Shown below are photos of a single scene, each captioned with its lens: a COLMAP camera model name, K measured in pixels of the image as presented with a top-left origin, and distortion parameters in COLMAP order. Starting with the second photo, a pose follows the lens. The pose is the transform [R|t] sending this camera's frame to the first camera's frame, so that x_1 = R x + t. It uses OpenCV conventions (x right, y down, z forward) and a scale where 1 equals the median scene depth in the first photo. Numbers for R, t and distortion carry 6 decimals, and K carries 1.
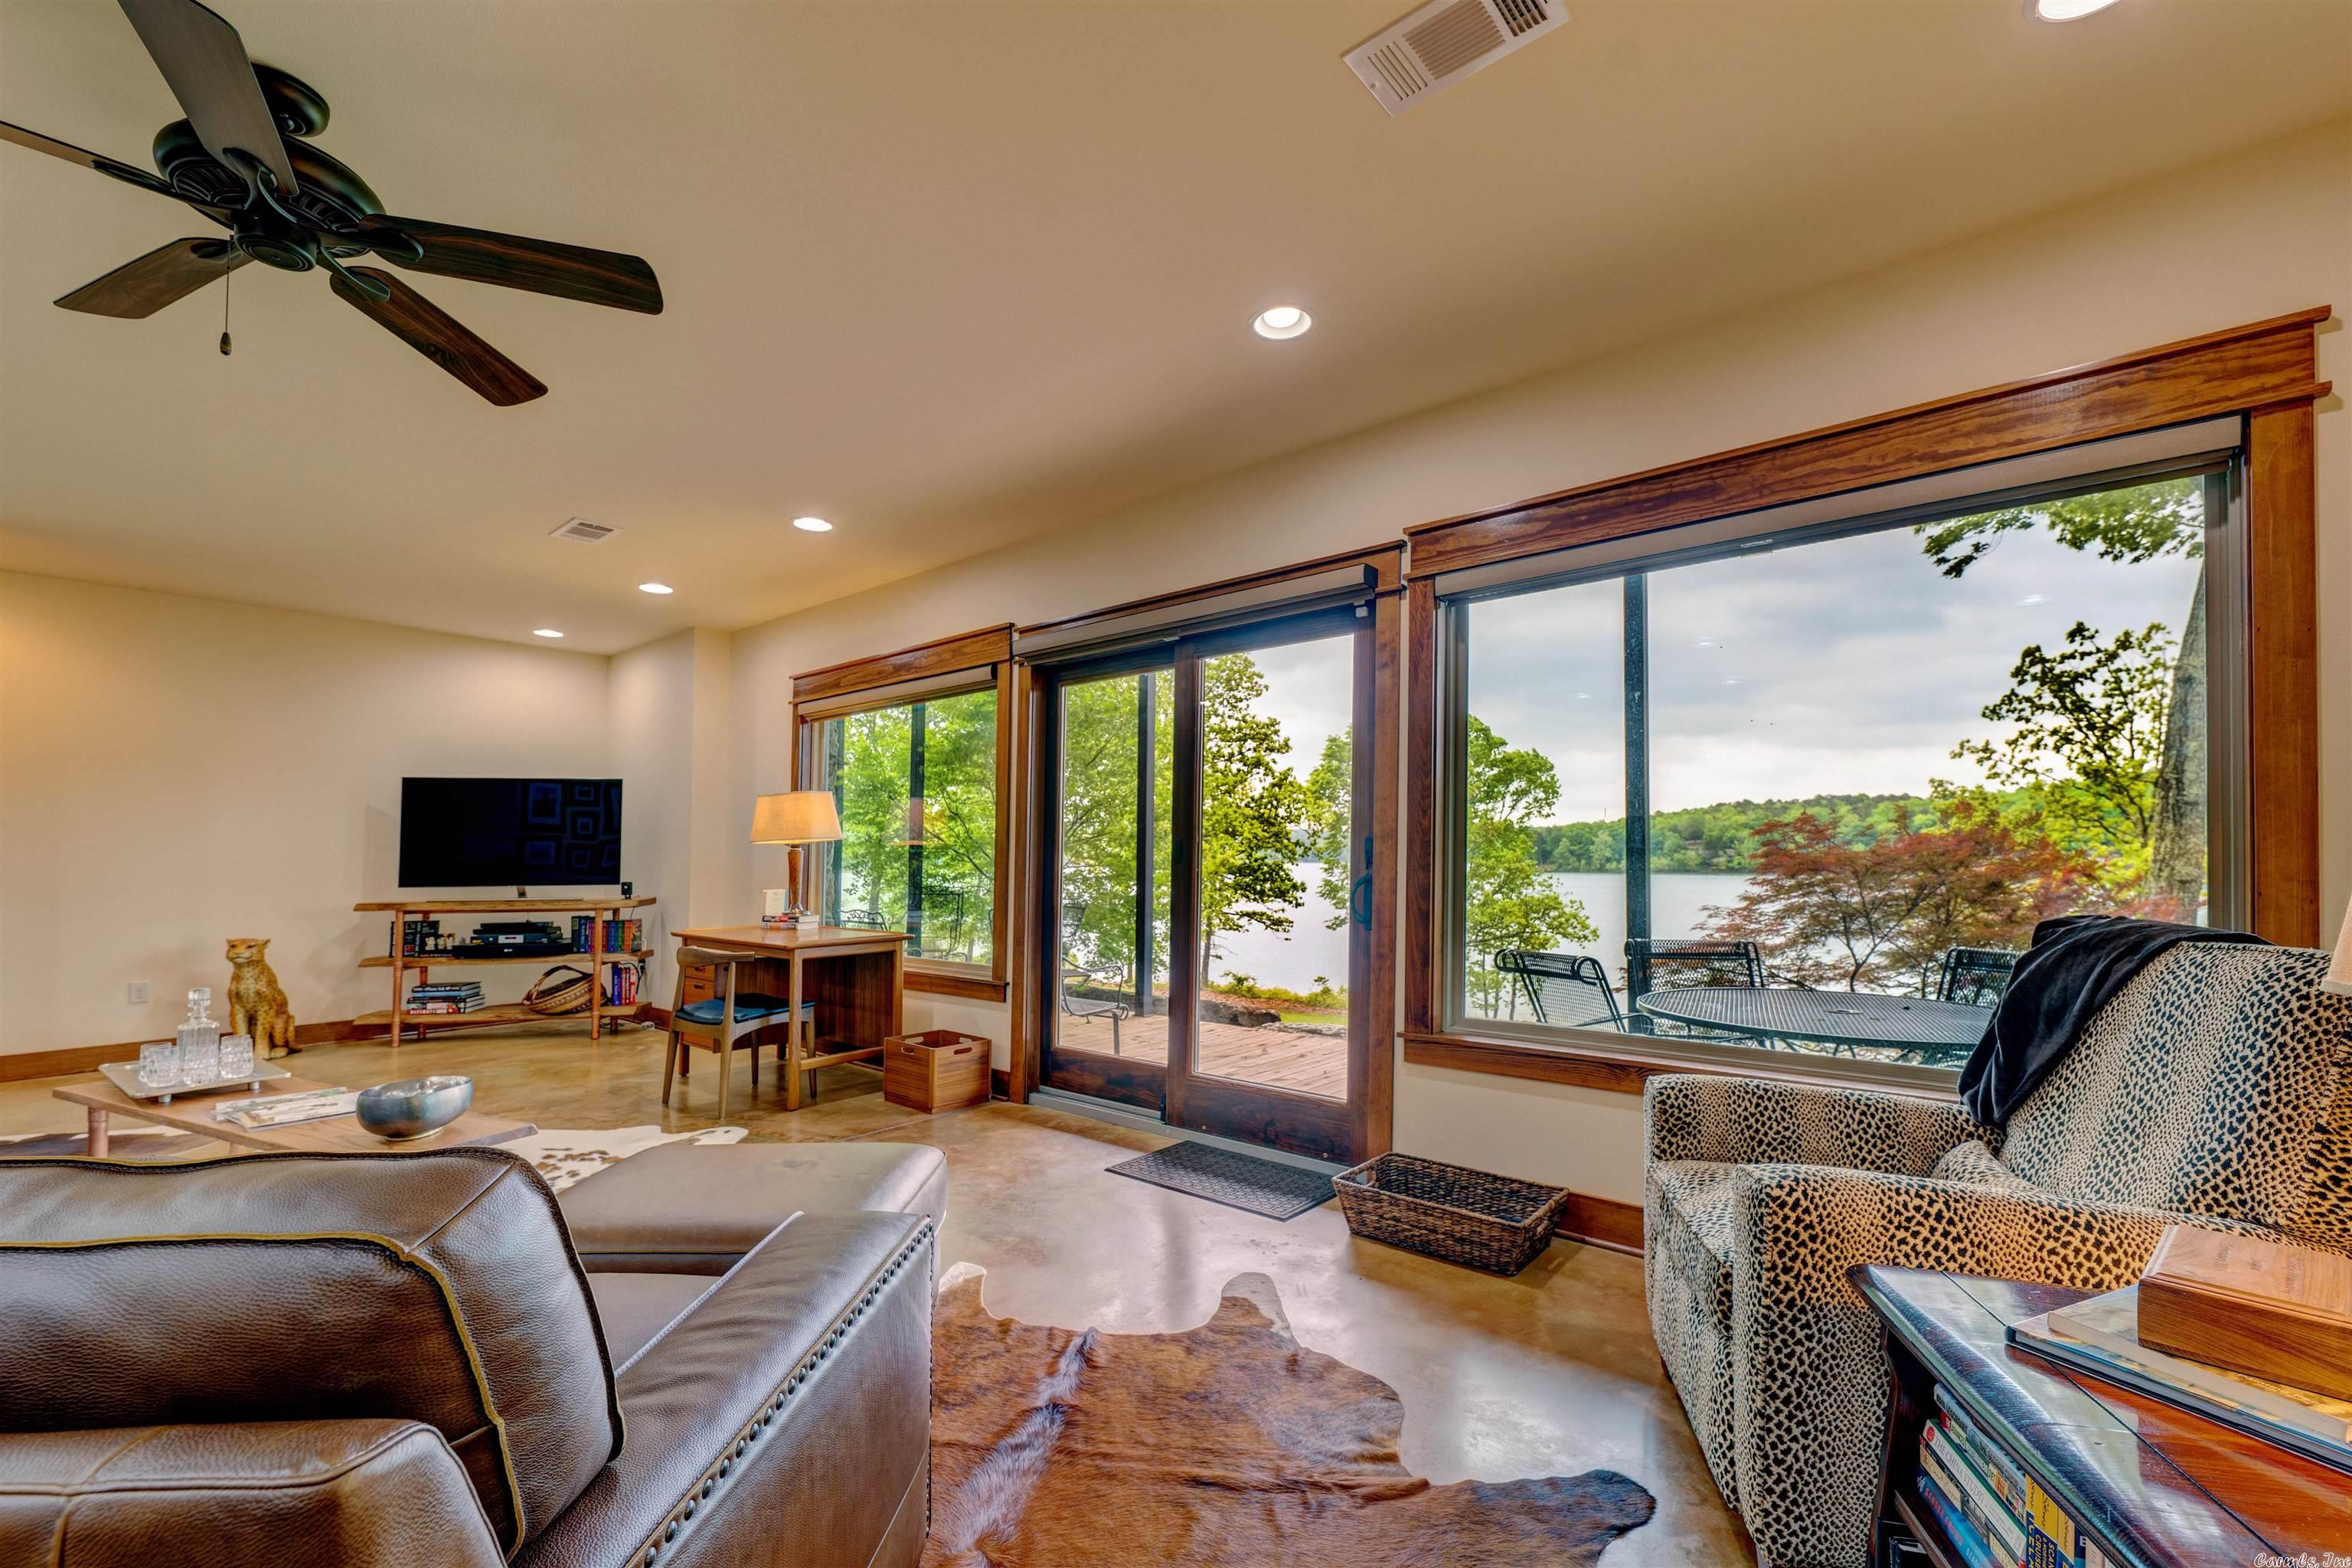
lens RADIAL K [[976.3, 0, 1166.3], [0, 976.3, 855.1], [0, 0, 1]] dist [-0.004020, -0.000150]
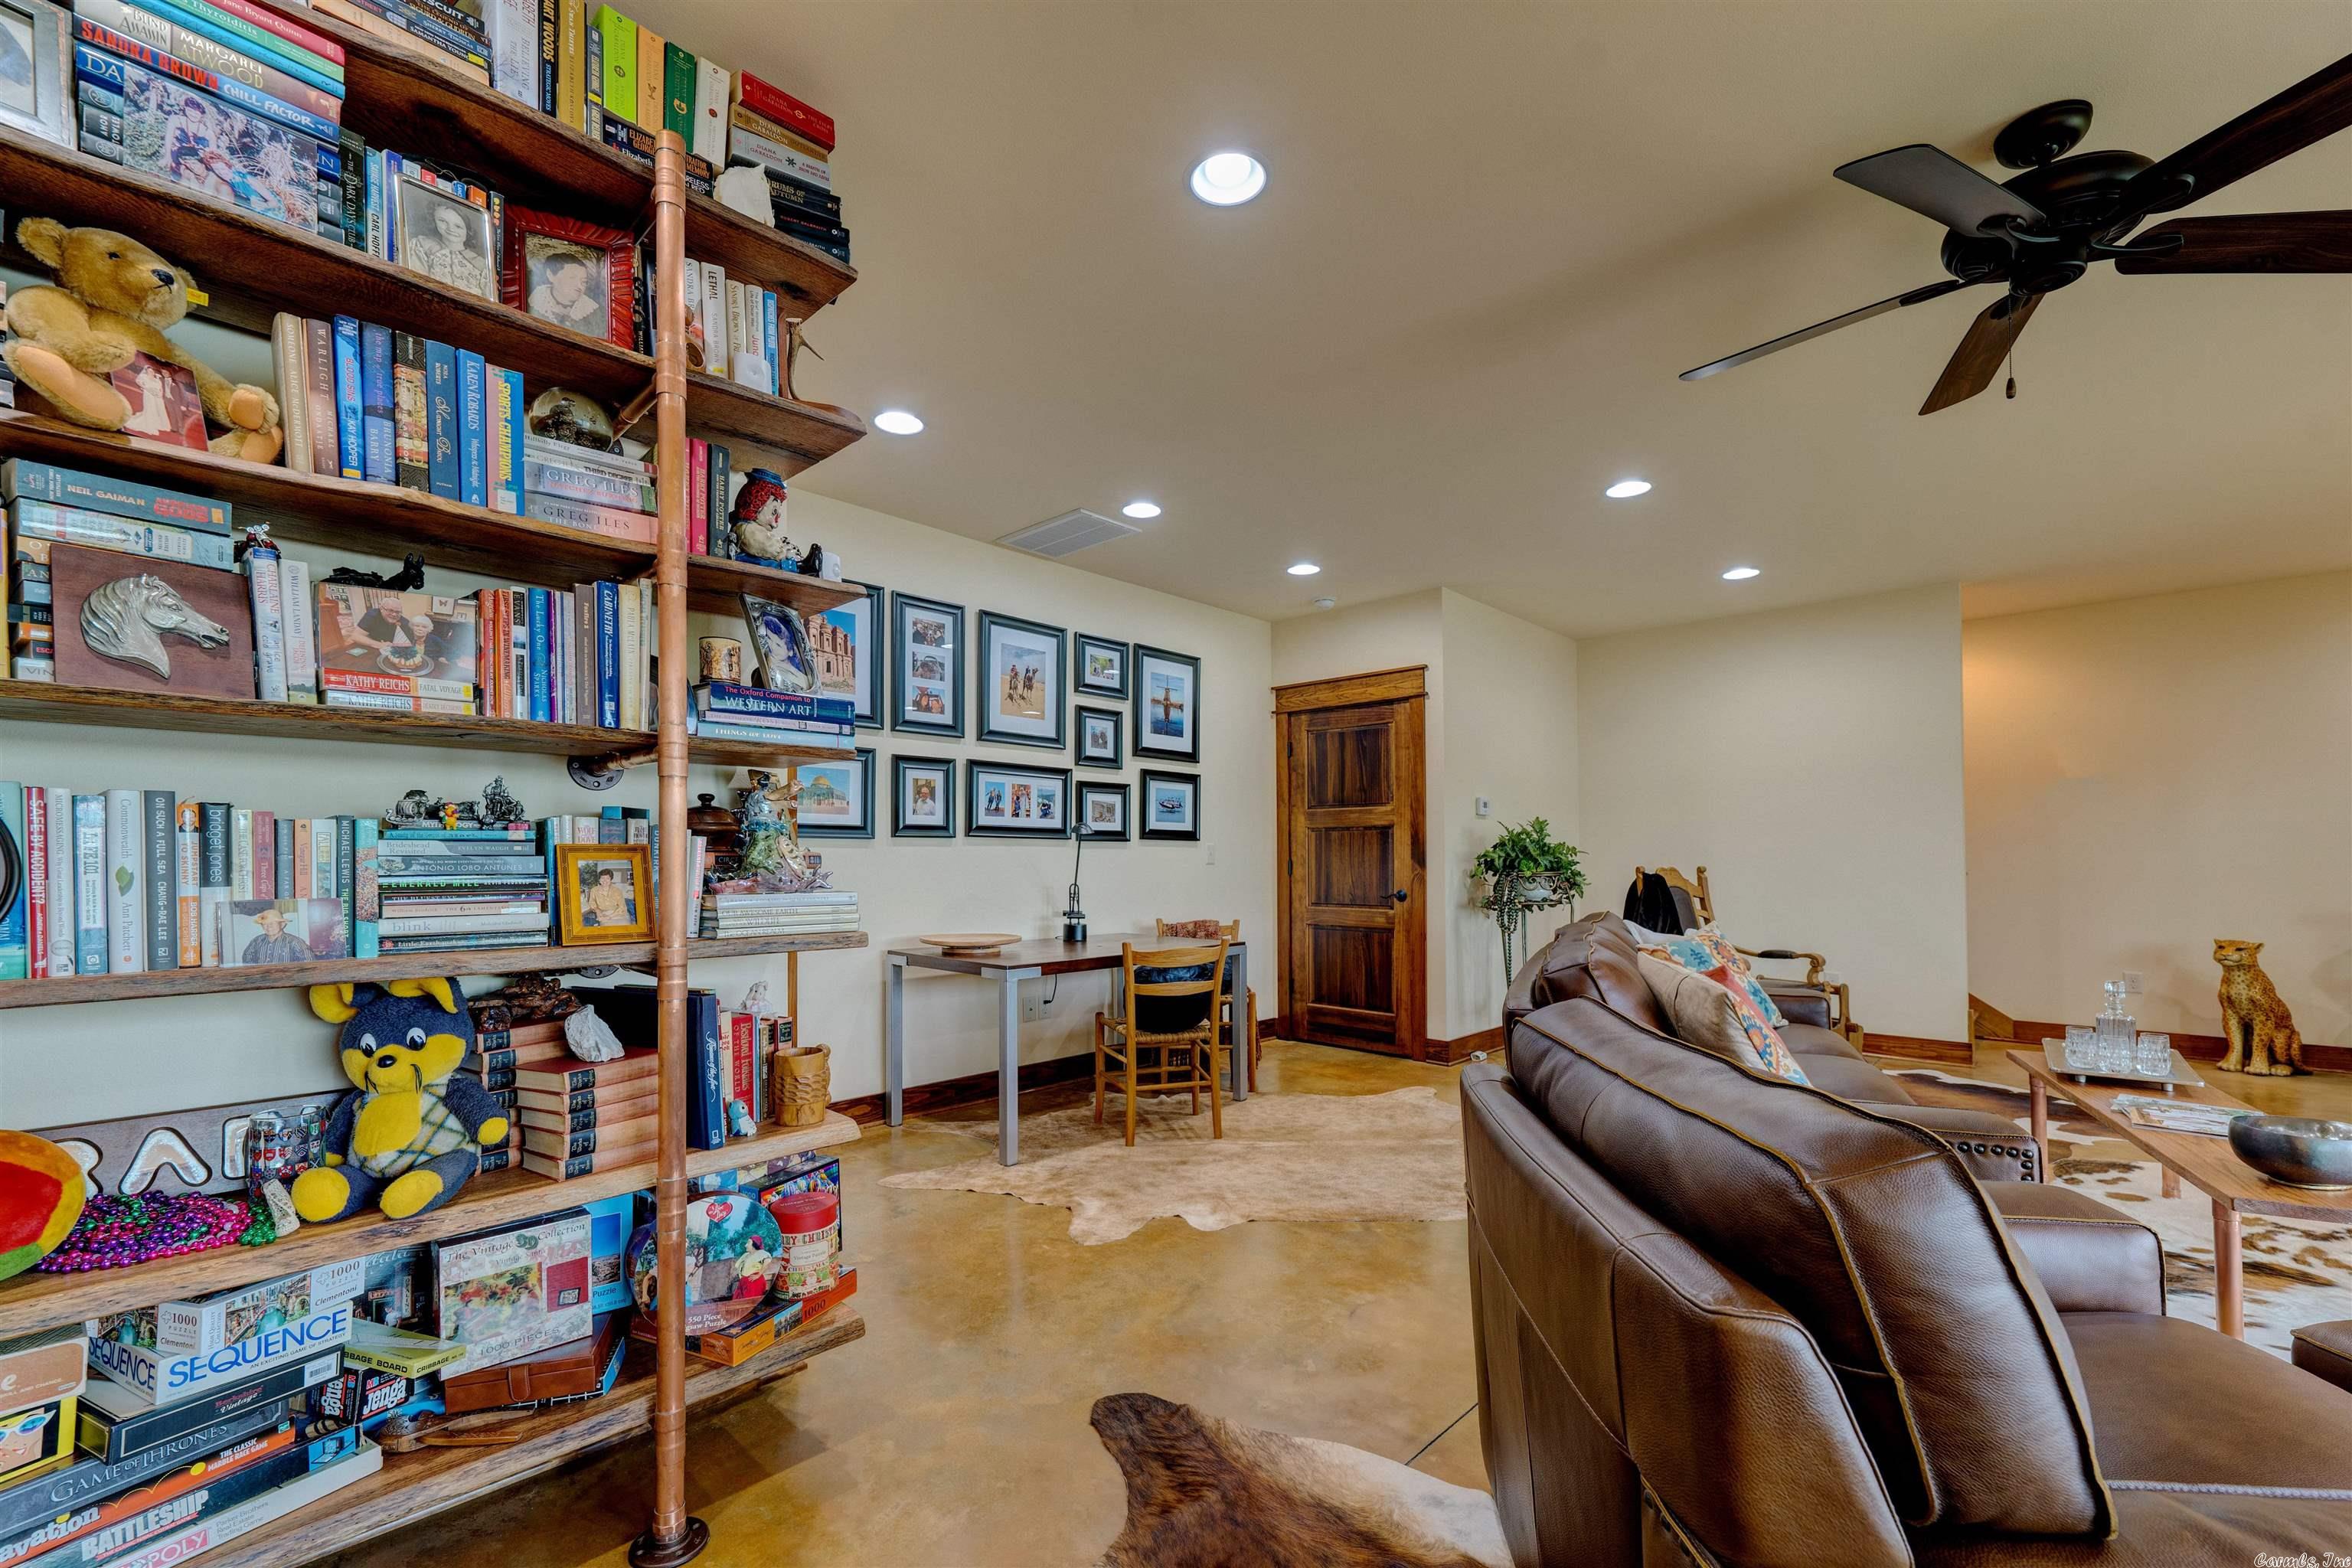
lens RADIAL K [[976.3, 0, 1176.1], [0, 976.3, 858.5], [0, 0, 1]] dist [-0.004020, -0.000150]
pose [[-0.050335, 0.002321, -0.998730, 0.152056], [0.004823, 0.999986, 0.002081, -0.000310], [0.998721, -0.004712, -0.050345, 0.090010]]
